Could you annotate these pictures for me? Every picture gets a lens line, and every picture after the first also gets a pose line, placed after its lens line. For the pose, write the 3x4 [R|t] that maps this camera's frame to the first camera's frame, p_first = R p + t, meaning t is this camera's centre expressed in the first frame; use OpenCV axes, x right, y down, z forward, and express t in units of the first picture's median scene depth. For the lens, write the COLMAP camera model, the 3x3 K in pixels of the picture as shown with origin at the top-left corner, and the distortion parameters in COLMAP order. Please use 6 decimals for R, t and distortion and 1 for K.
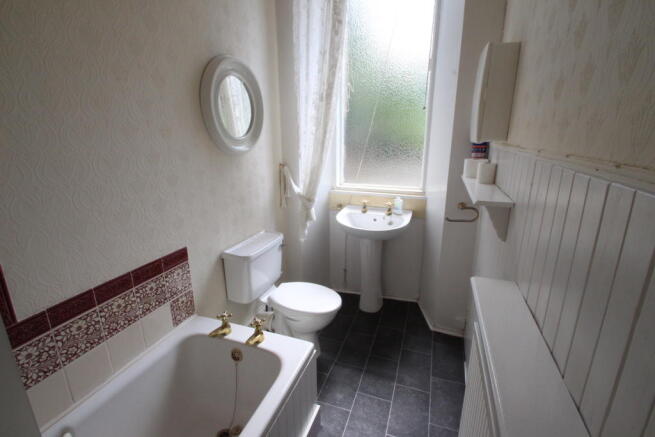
lens RADIAL K [[305.9, 0, 327.8], [0, 305.9, 216.6], [0, 0, 1]] dist [-0.000922, -0.000681]
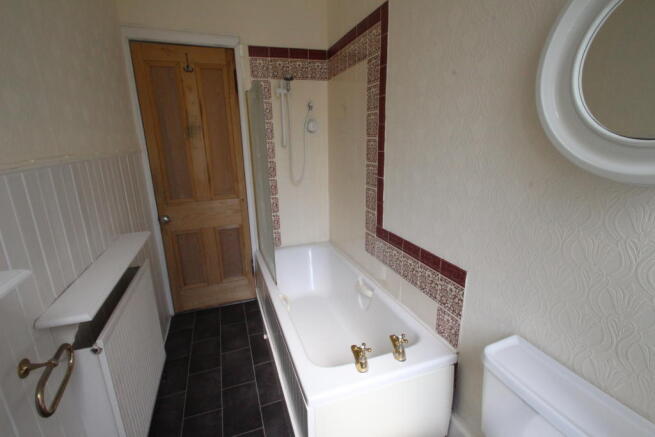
lens RADIAL K [[305.9, 0, 327.2], [0, 305.9, 219.3], [0, 0, 1]] dist [-0.000922, -0.000681]
pose [[-0.766877, 0.093685, -0.634920, 0.427050], [-0.235393, 0.879287, 0.414058, -0.336903], [0.597068, 0.466987, -0.652252, 1.414022]]
